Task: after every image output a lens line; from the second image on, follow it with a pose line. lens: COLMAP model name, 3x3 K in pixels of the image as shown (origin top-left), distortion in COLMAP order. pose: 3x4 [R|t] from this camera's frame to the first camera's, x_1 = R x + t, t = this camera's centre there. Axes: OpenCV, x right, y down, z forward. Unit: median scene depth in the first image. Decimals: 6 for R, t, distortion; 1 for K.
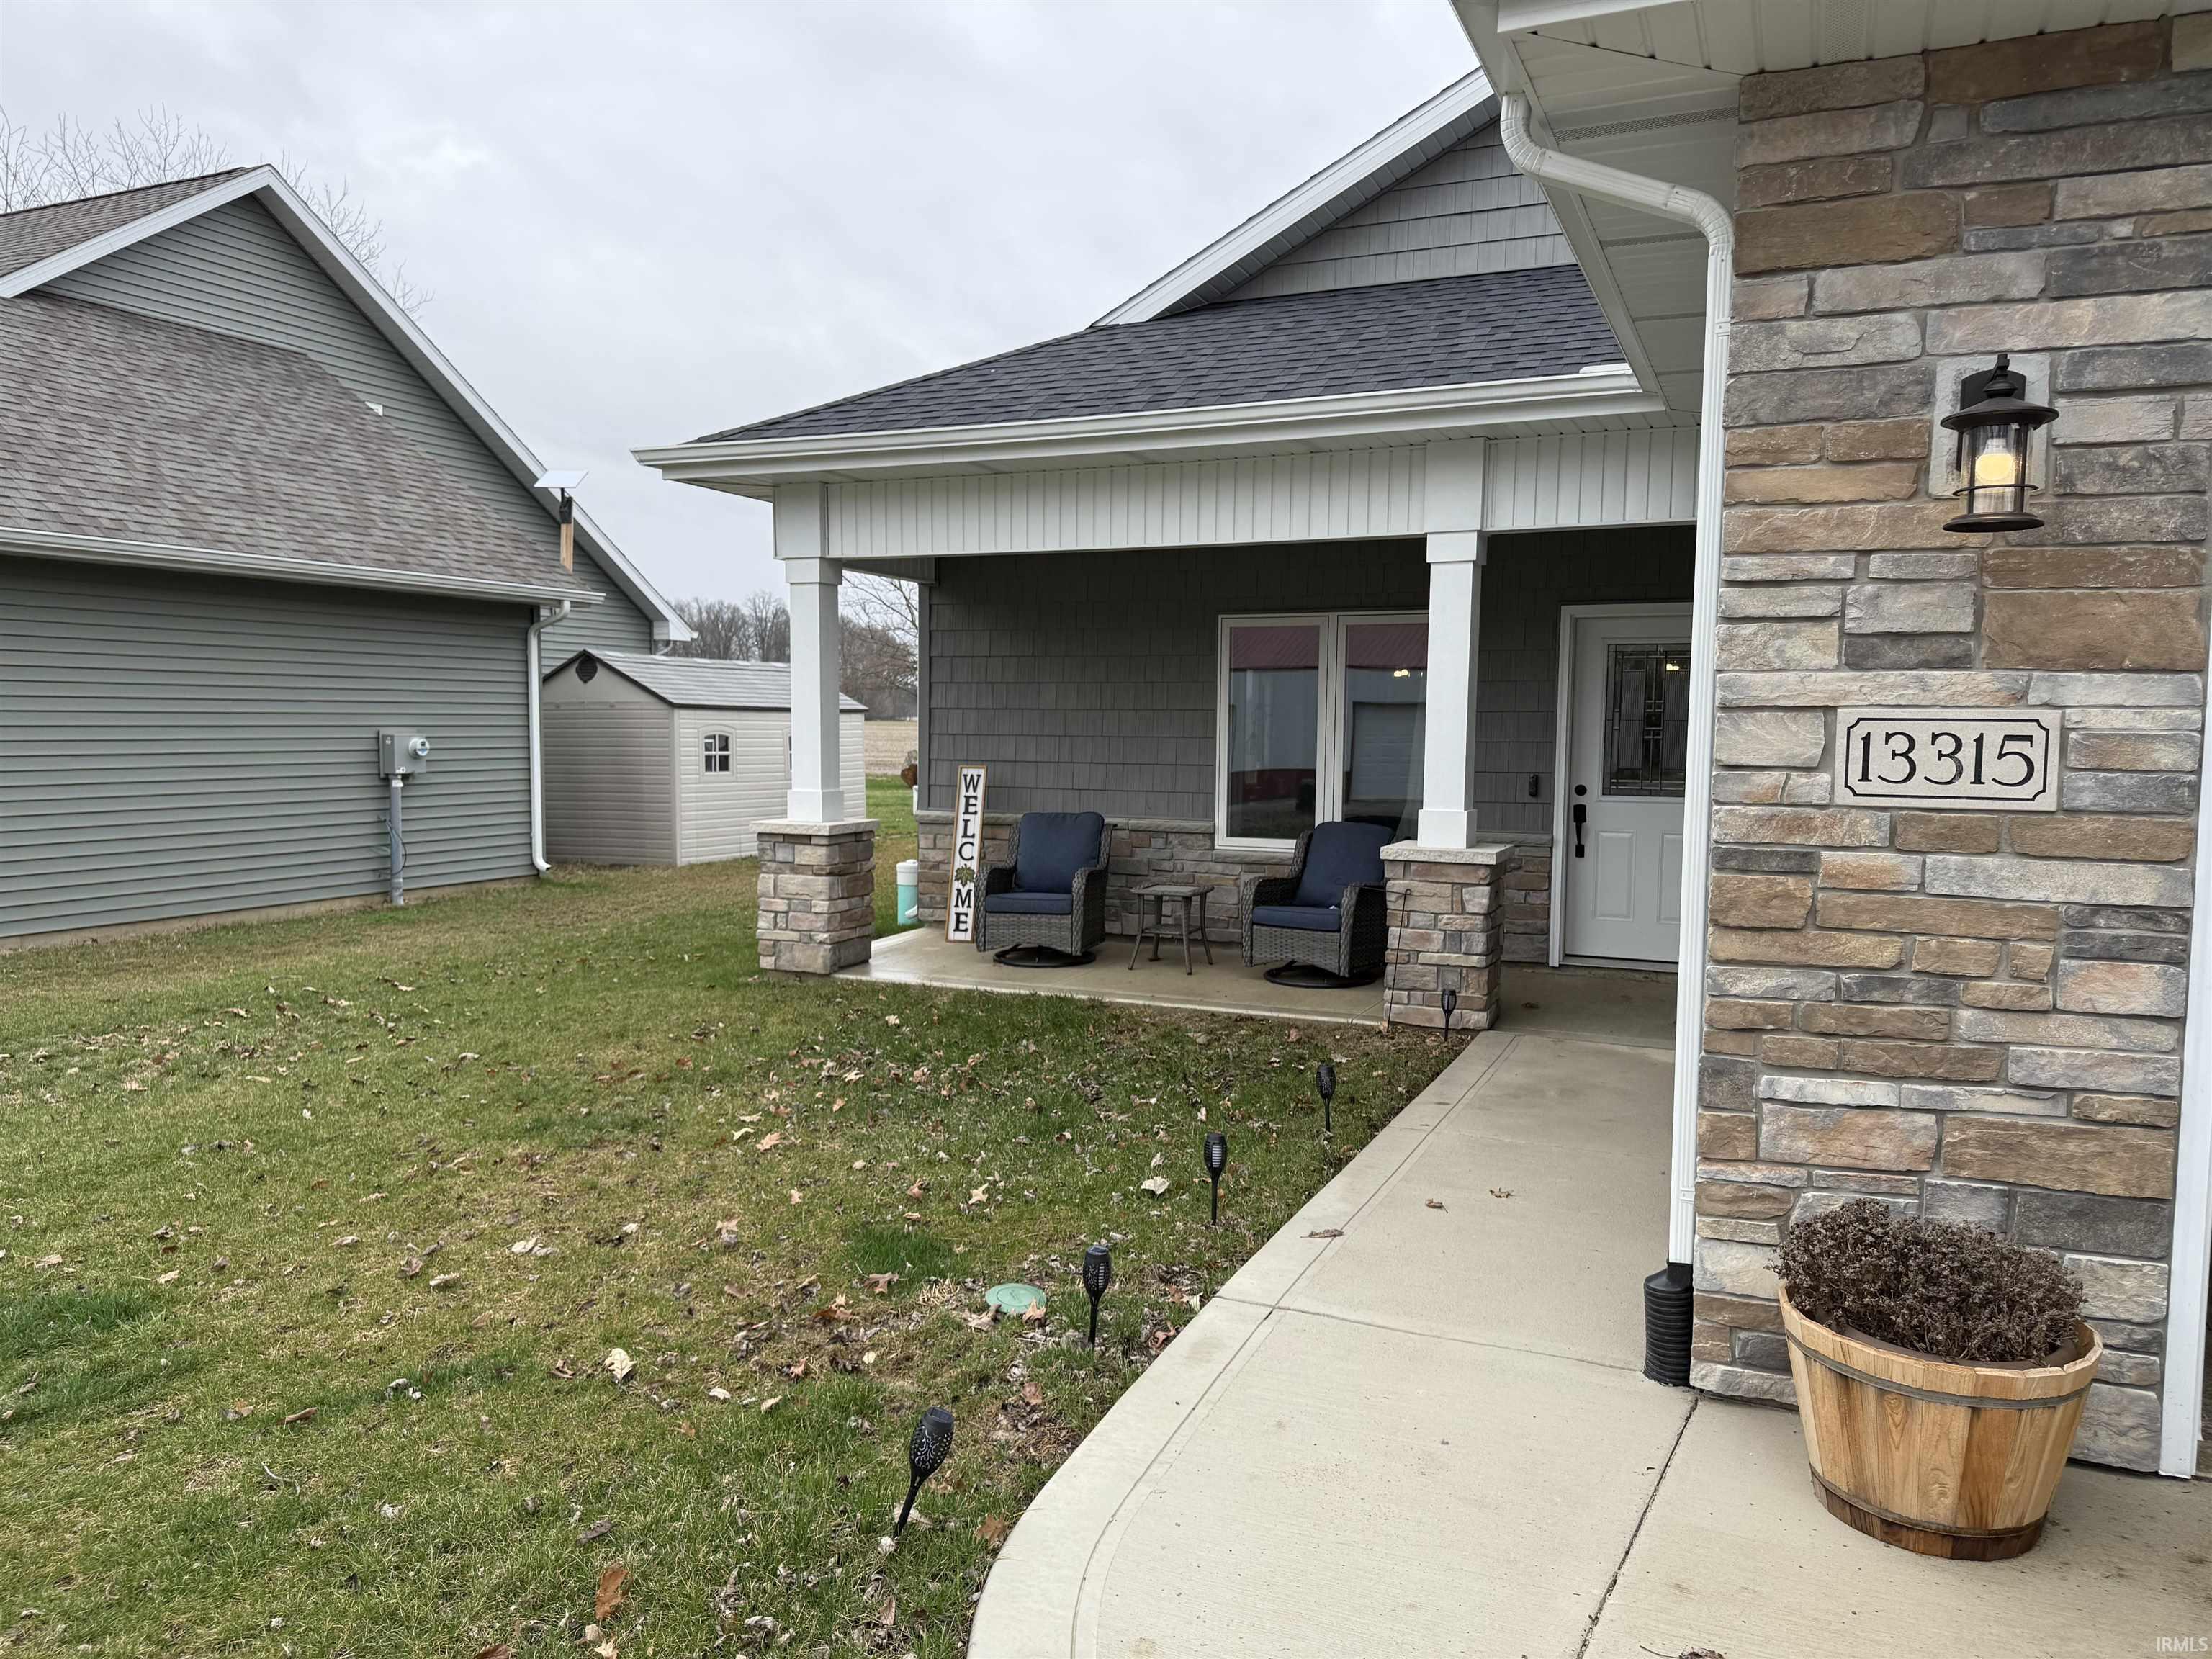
lens RADIAL K [[1580.0, 0, 1085.3], [0, 1580.0, 840.2], [0, 0, 1]] dist [0.060602, -0.086327]
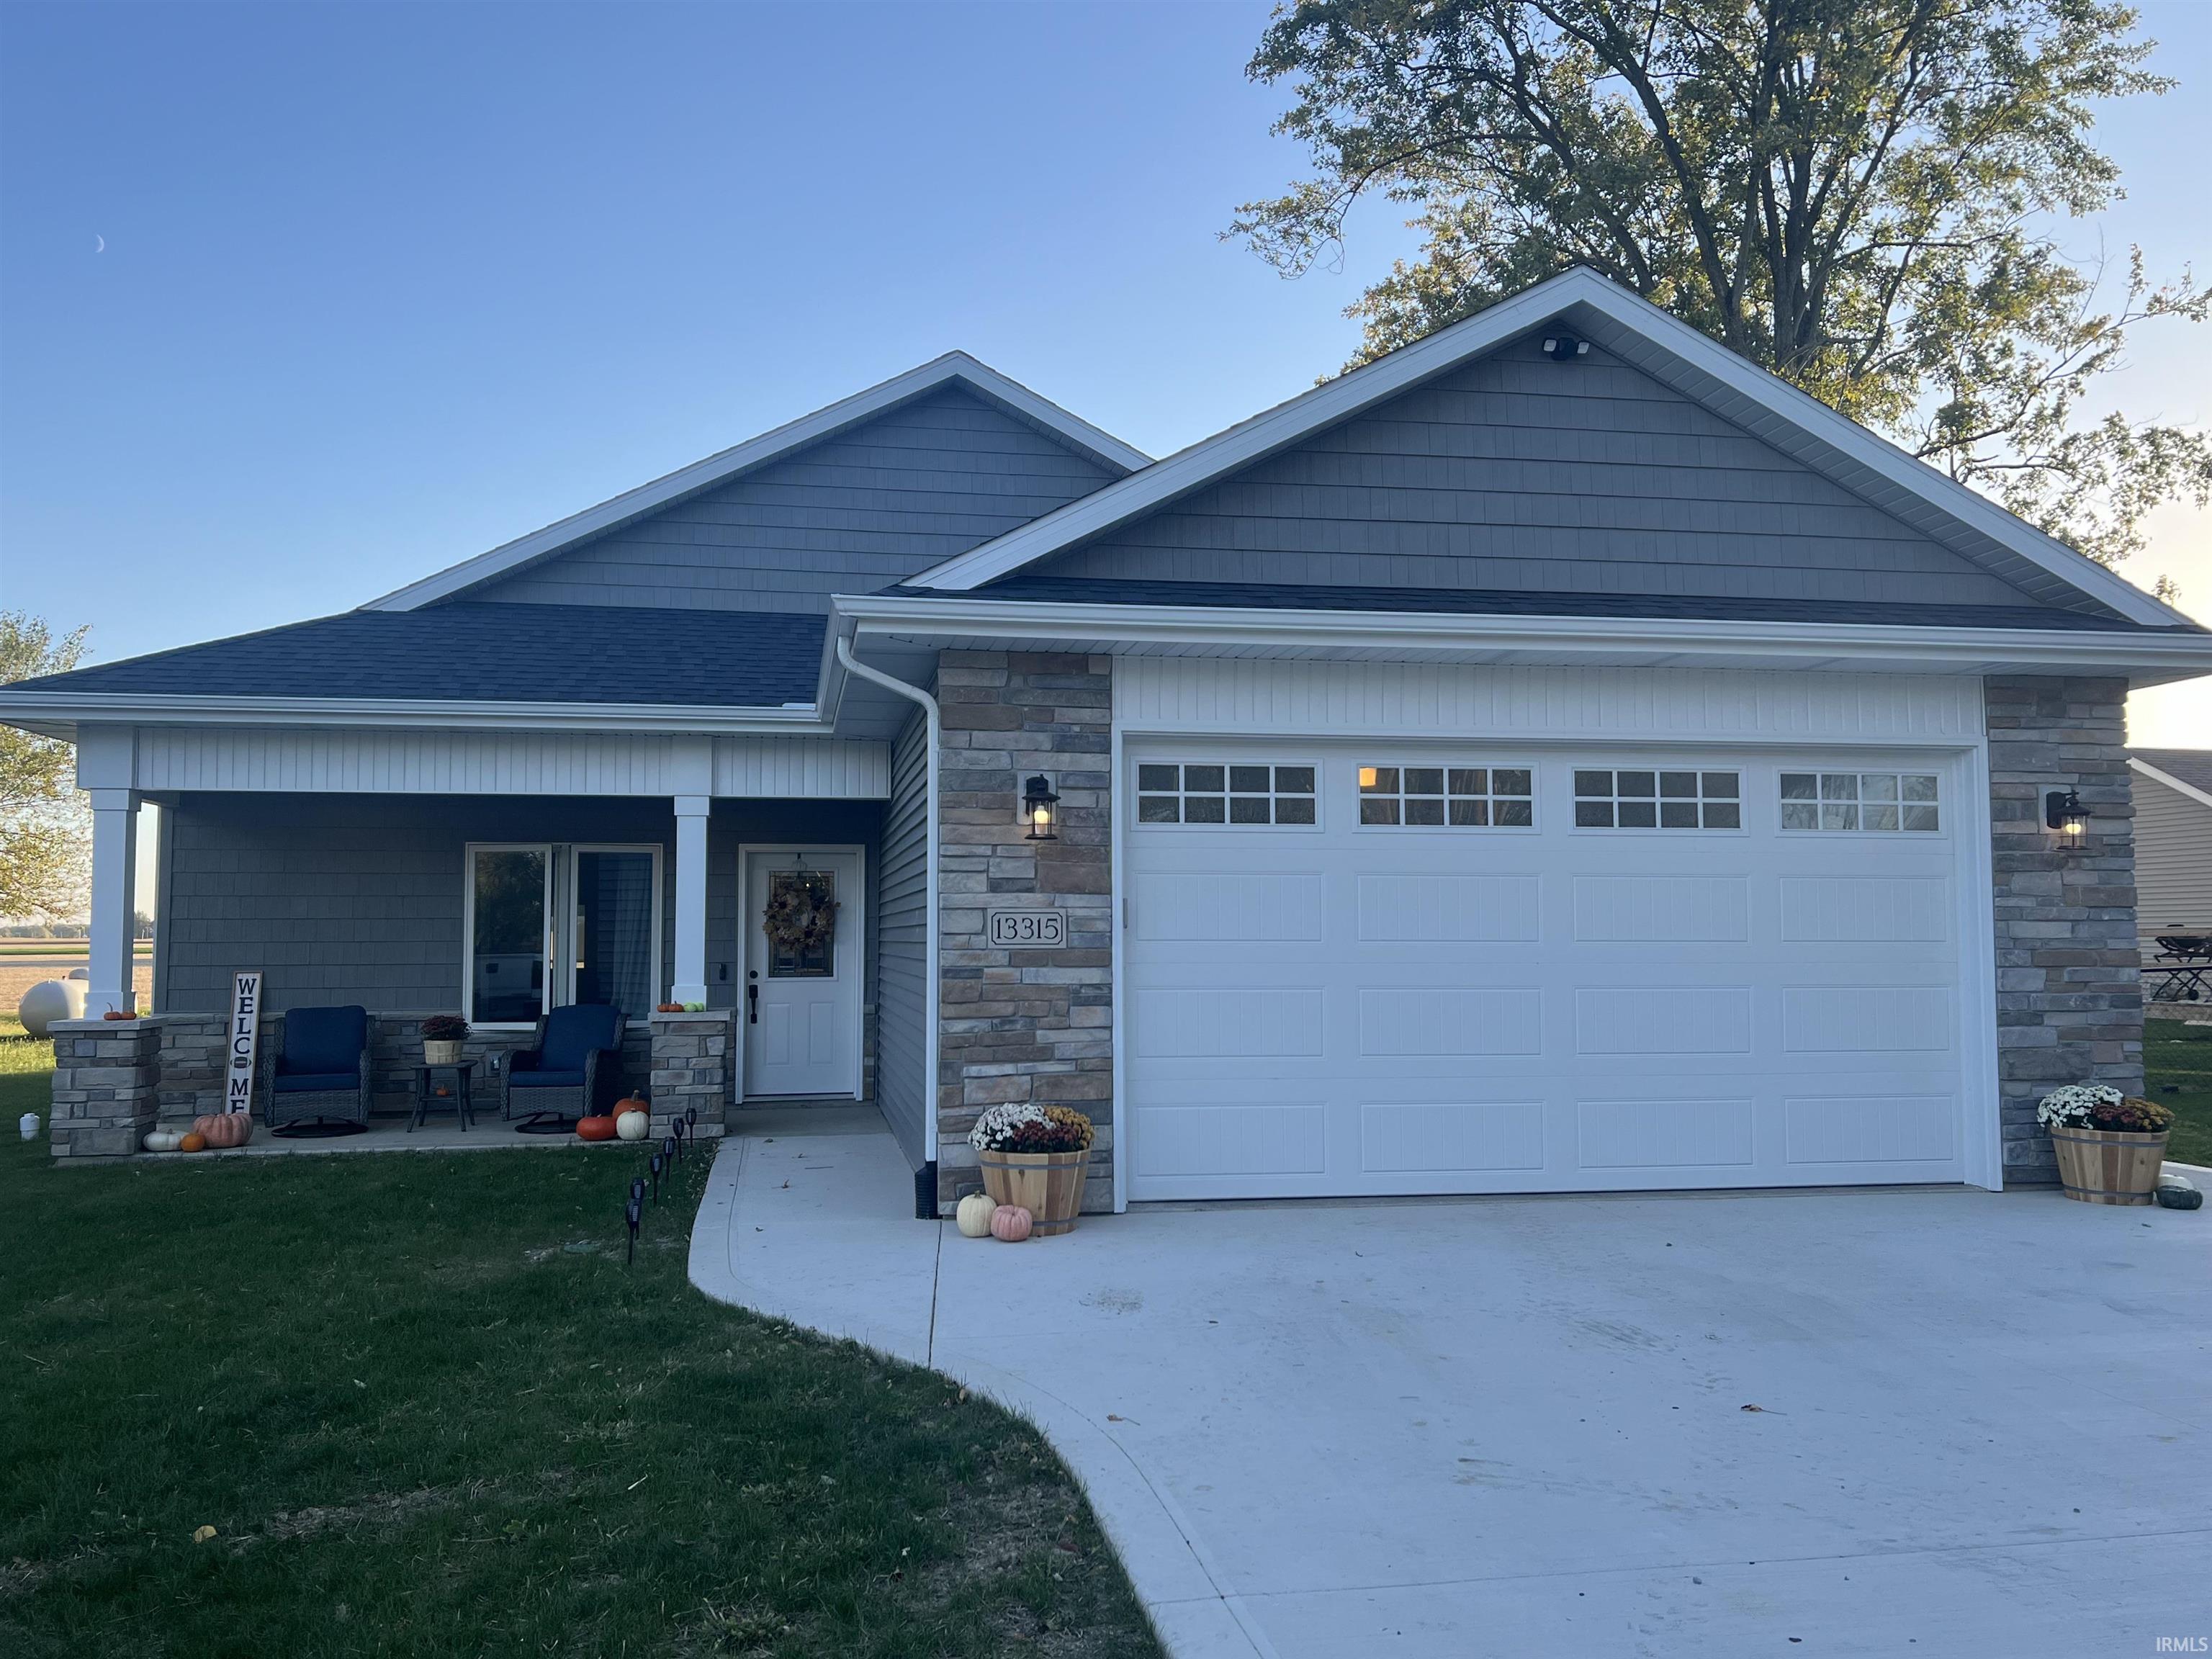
lens RADIAL K [[1739.6, 0, 1102.6], [0, 1739.6, 824.6], [0, 0, 1]] dist [0.001847, -0.000672]
pose [[0.824972, 0.024326, 0.564650, -0.852552], [0.055289, 0.990808, -0.123464, 0.122985], [-0.562463, 0.133073, 0.816044, -1.232898]]
